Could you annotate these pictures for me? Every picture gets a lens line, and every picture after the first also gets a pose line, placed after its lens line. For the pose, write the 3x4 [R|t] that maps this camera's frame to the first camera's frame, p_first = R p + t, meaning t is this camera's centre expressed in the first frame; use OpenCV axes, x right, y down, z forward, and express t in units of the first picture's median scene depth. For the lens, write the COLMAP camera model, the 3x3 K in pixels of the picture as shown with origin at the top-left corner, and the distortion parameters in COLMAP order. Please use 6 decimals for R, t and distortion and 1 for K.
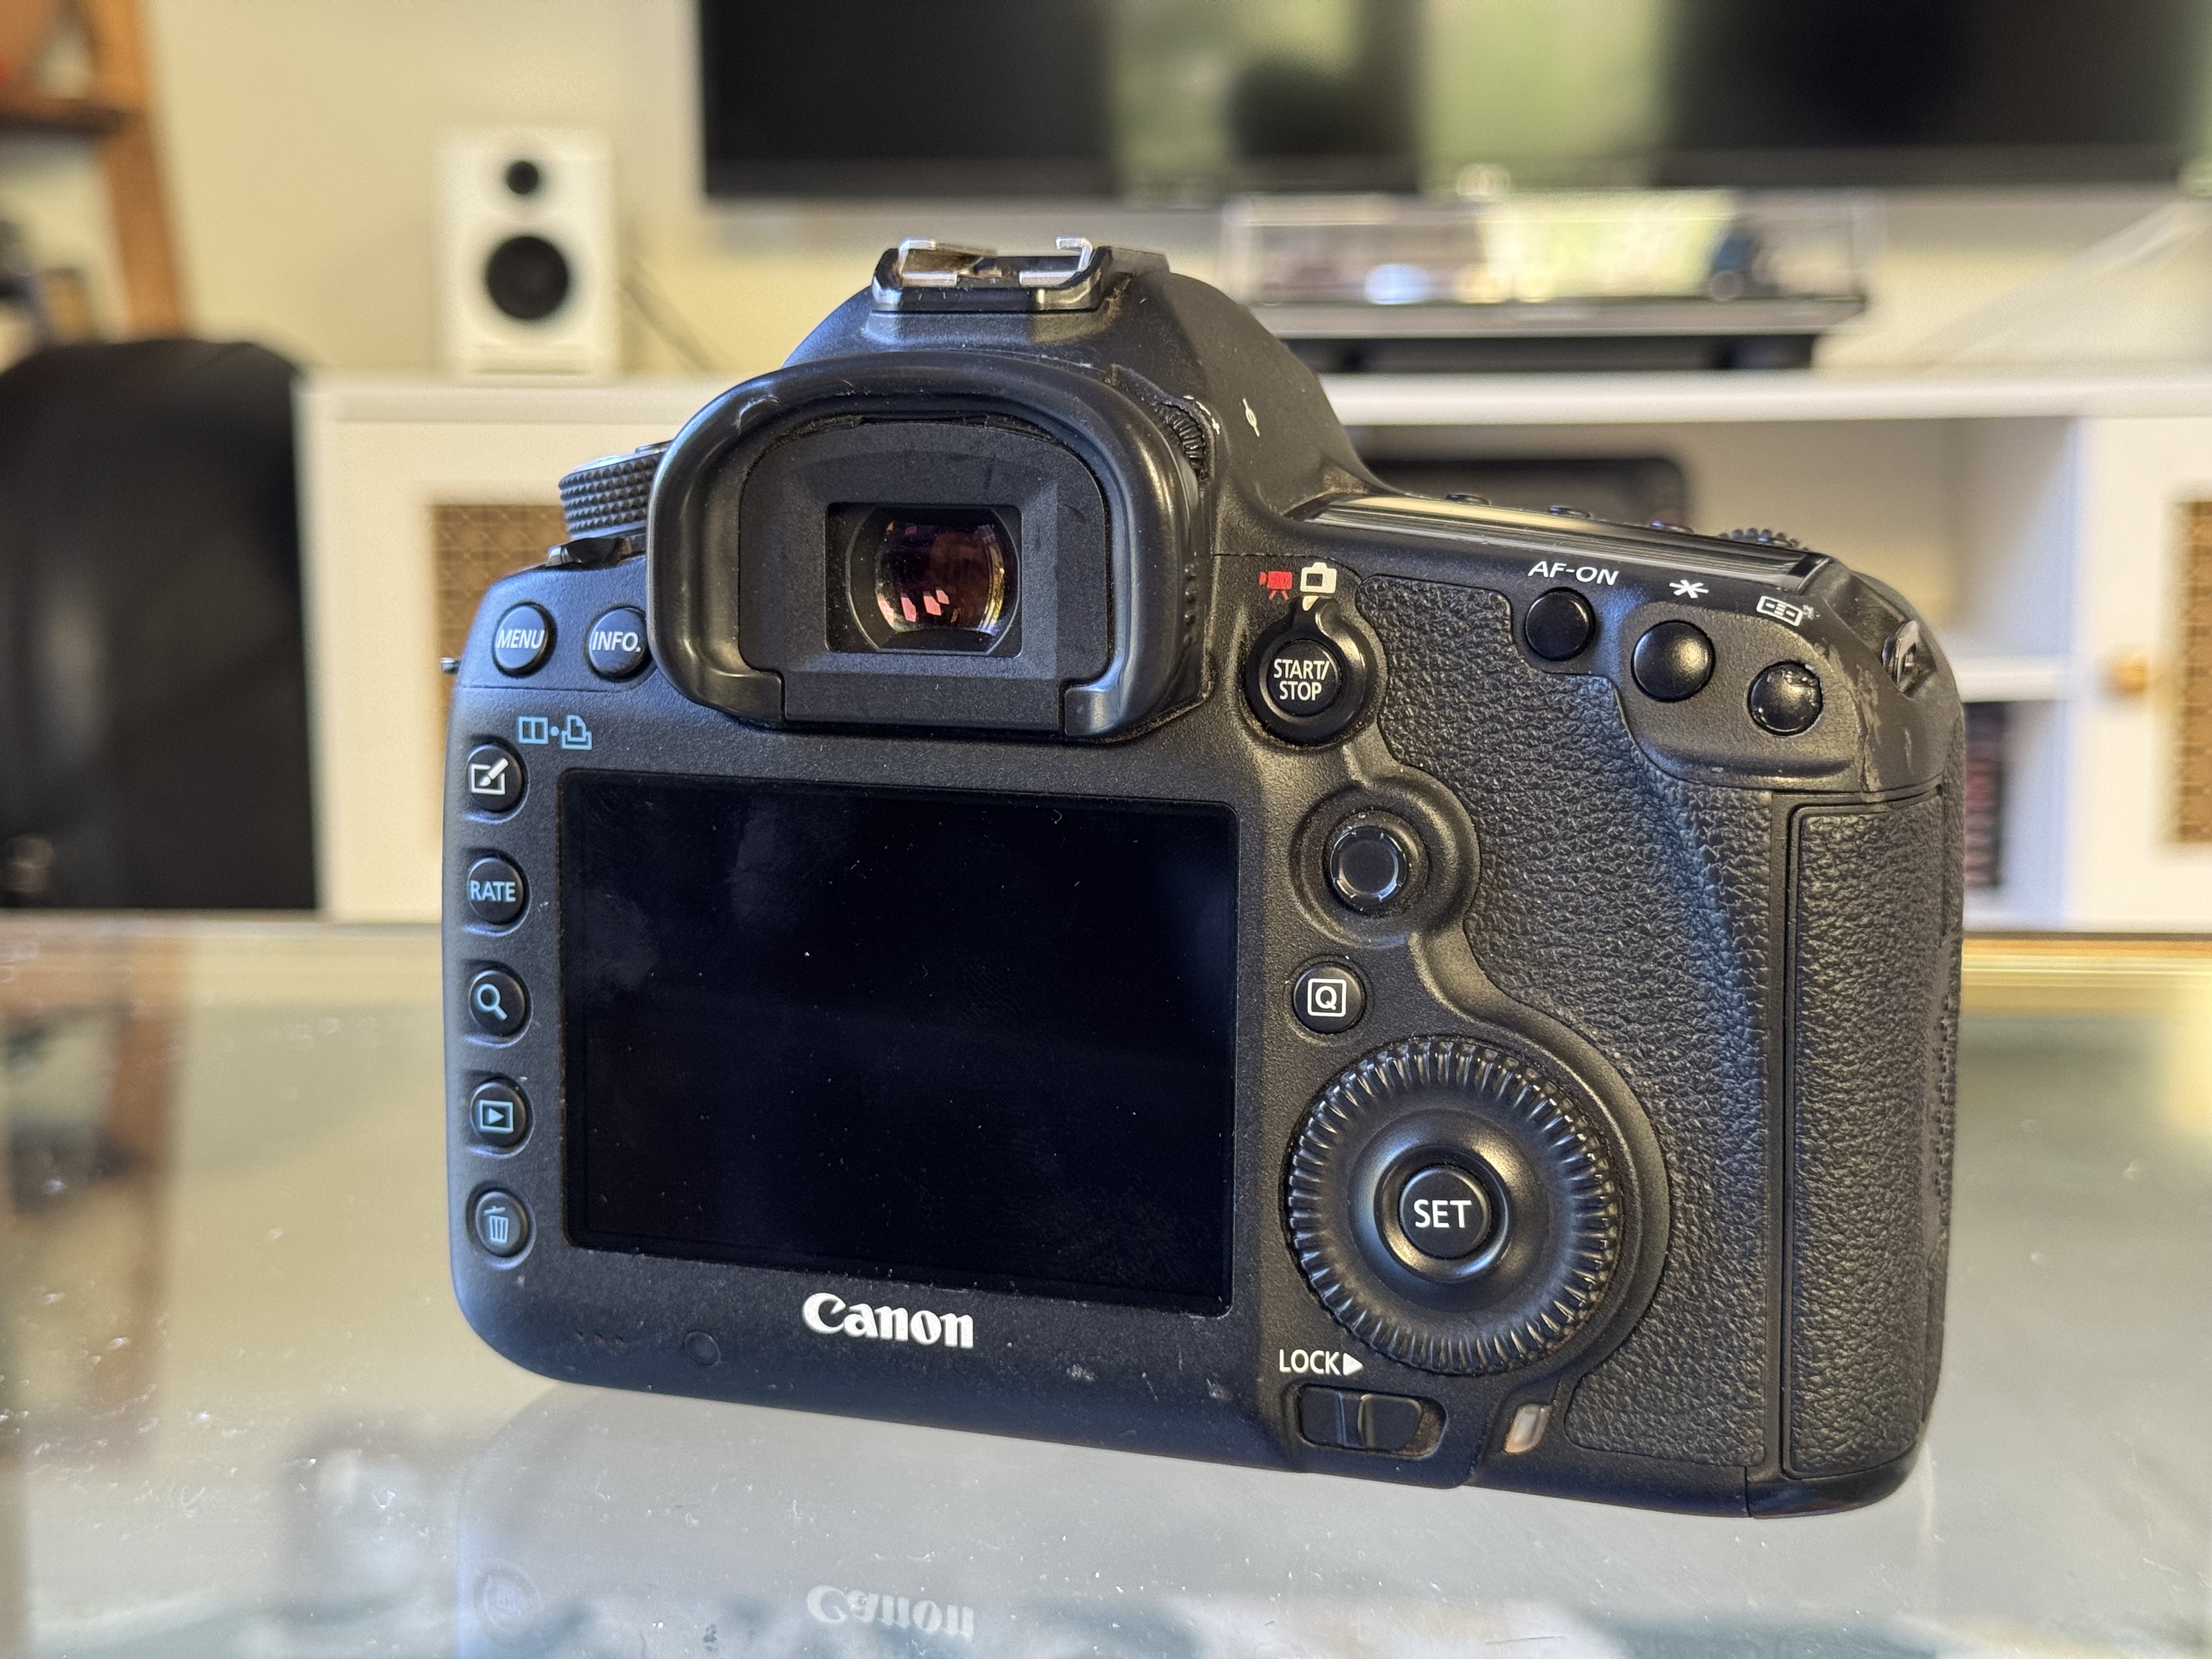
lens RADIAL K [[3231.7, 0, 1106.0], [0, 3231.7, 829.5], [0, 0, 1]] dist [0.140530, -0.379495]
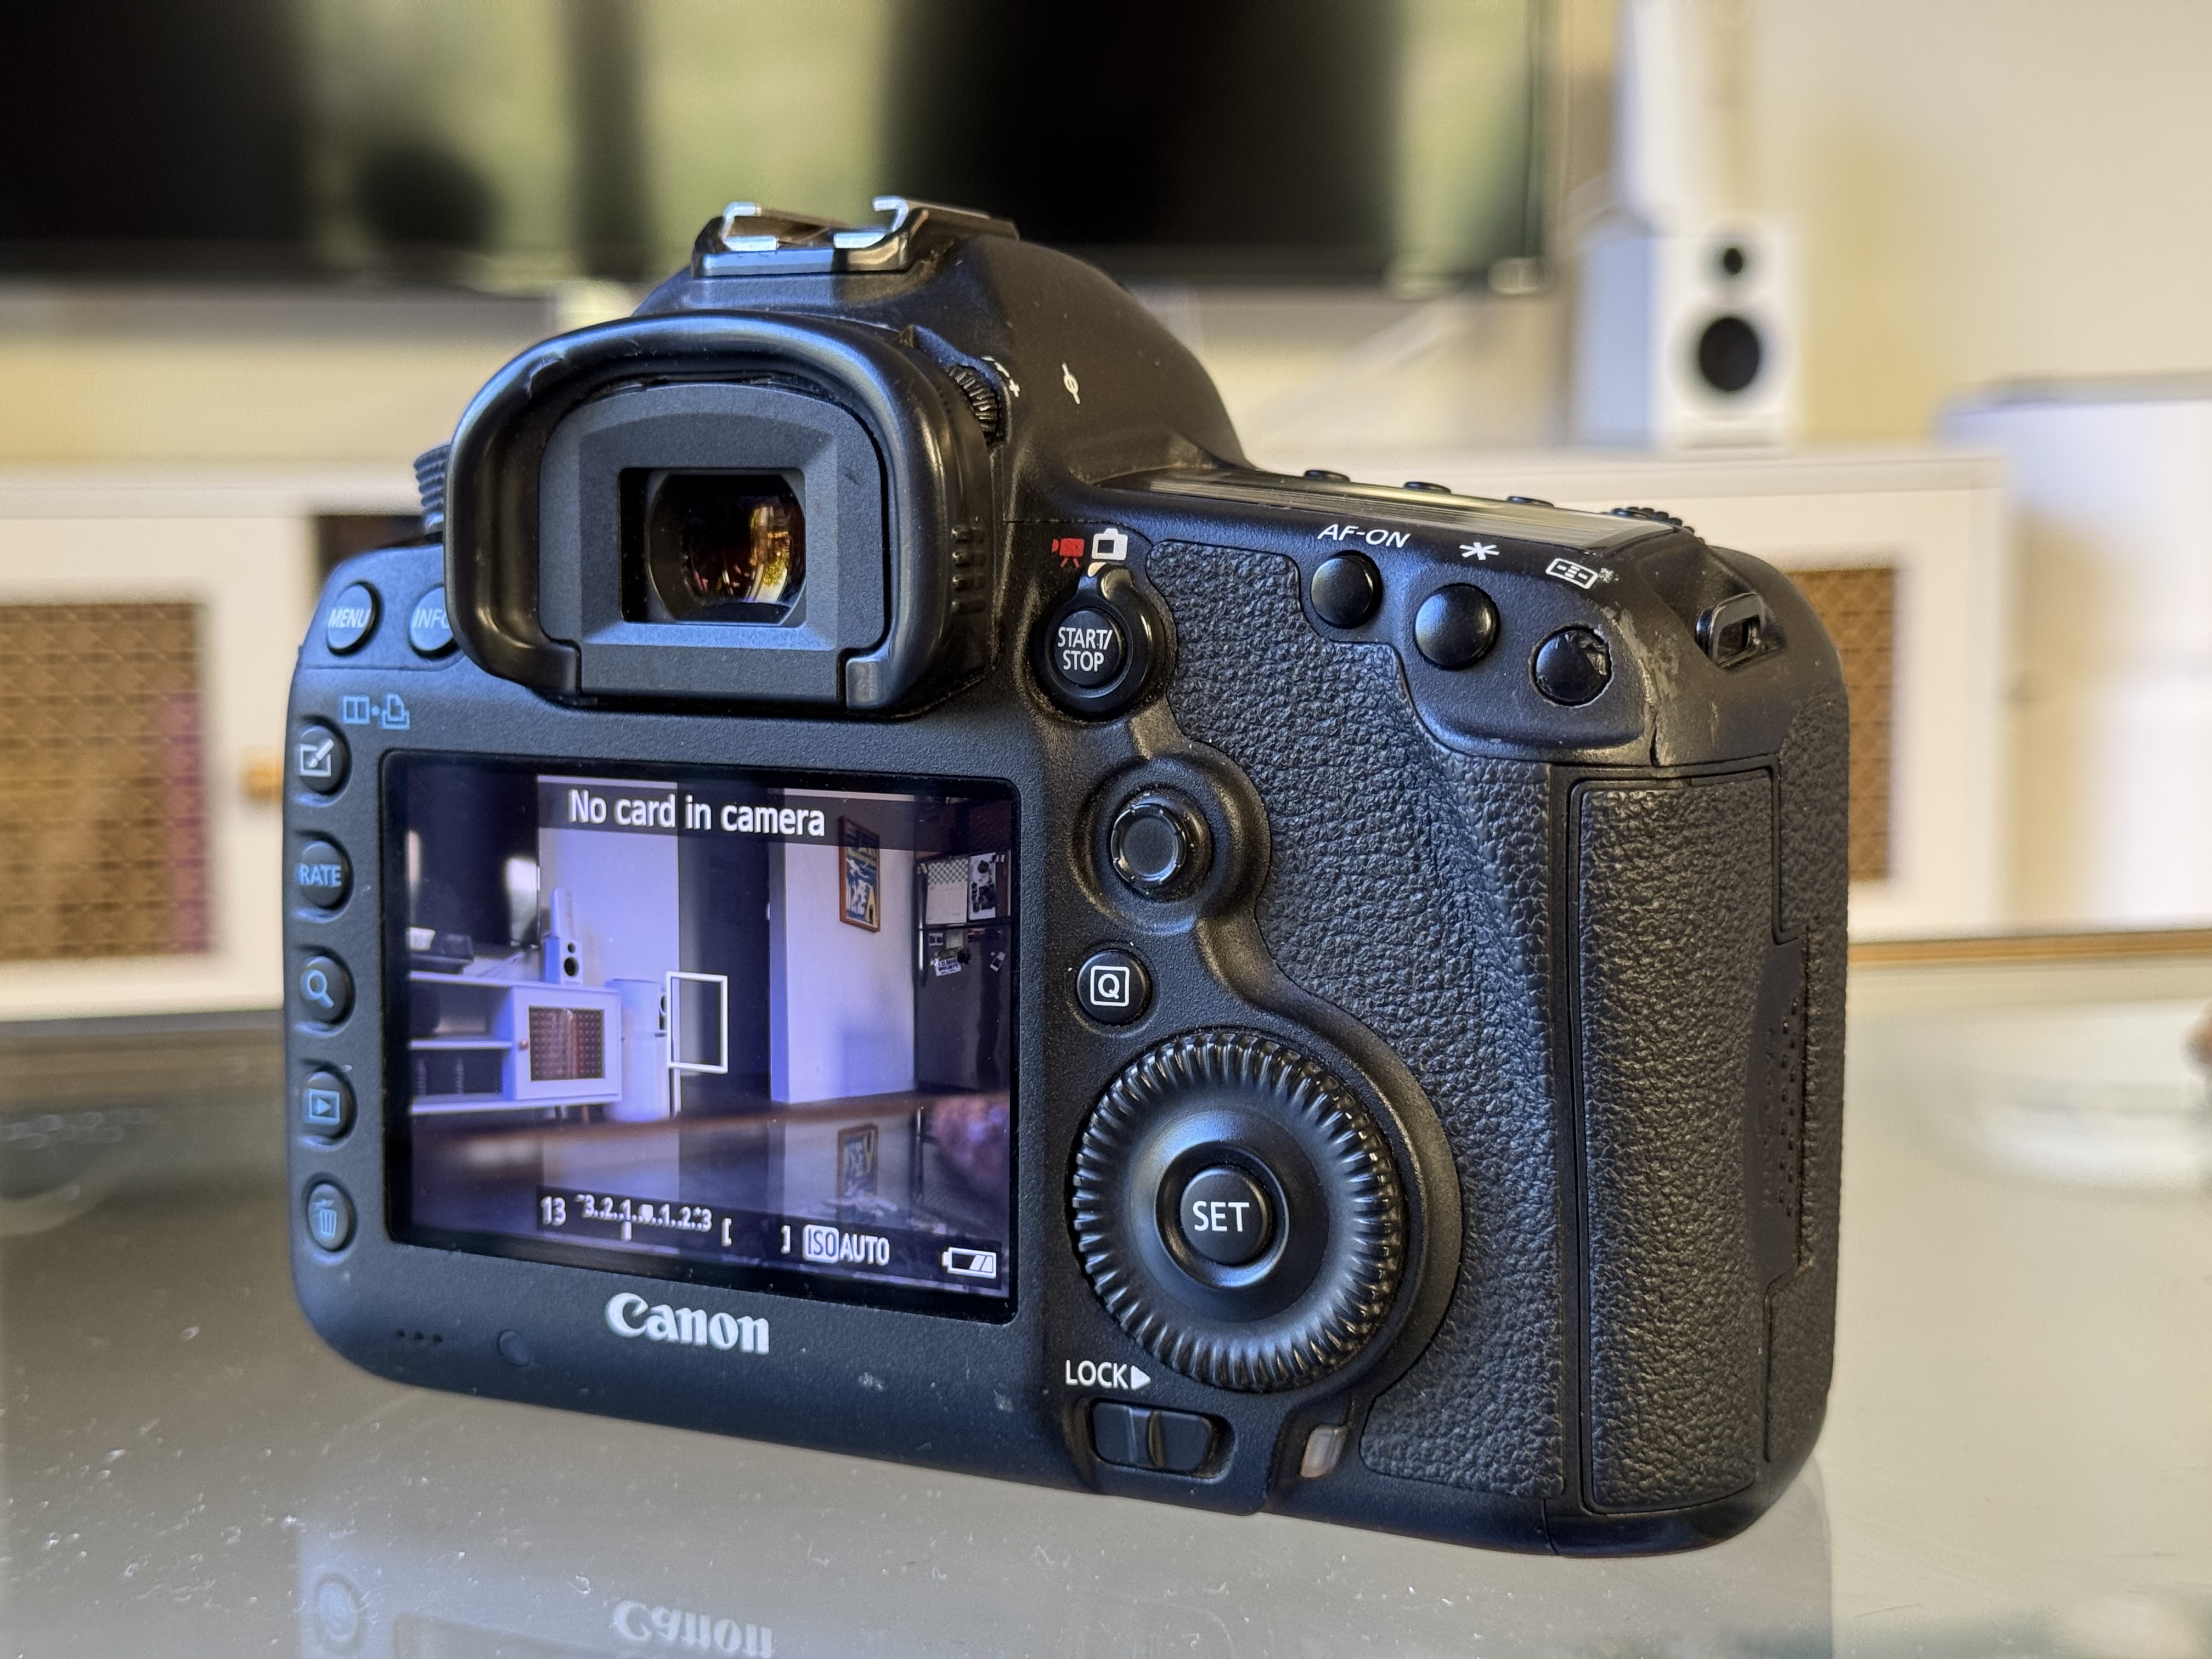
lens RADIAL K [[3231.7, 0, 1106.0], [0, 3231.7, 829.5], [0, 0, 1]] dist [0.140530, -0.379495]
pose [[0.992170, 0.009813, -0.124506, 0.184489], [-0.013980, 0.999369, -0.032643, 0.037150], [0.124107, 0.034128, 0.991682, 0.060347]]
